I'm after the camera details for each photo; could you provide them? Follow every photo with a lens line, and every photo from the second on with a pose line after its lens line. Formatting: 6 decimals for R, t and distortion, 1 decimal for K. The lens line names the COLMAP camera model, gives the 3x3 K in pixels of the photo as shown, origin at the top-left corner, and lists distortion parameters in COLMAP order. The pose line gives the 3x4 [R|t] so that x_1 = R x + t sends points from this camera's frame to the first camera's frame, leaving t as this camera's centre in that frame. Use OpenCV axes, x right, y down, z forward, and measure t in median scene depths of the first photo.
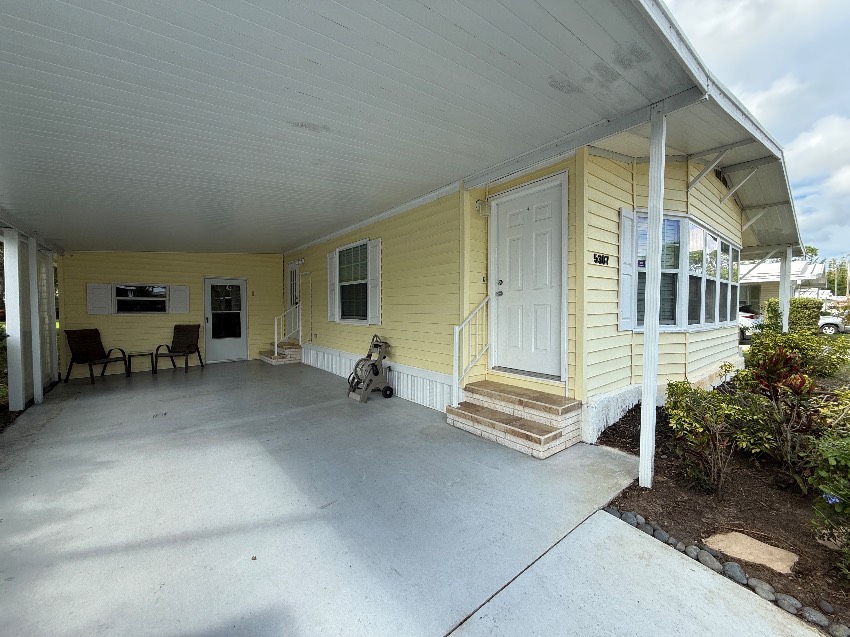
lens RADIAL K [[341.6, 0, 425.0], [0, 341.6, 318.5], [0, 0, 1]] dist [0.002507, 0.000000]
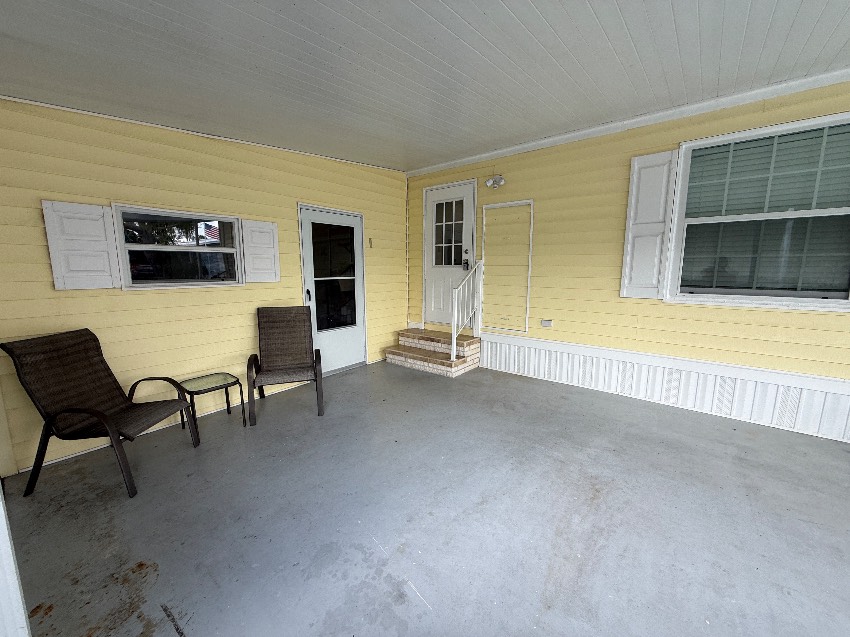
lens RADIAL K [[341.6, 0, 425.0], [0, 341.6, 318.5], [0, 0, 1]] dist [0.002507, 0.000000]
pose [[0.978876, -0.029001, 0.202388, -0.739407], [0.005262, 0.993135, 0.116856, -0.024543], [-0.204387, -0.113322, 0.972309, 0.617164]]
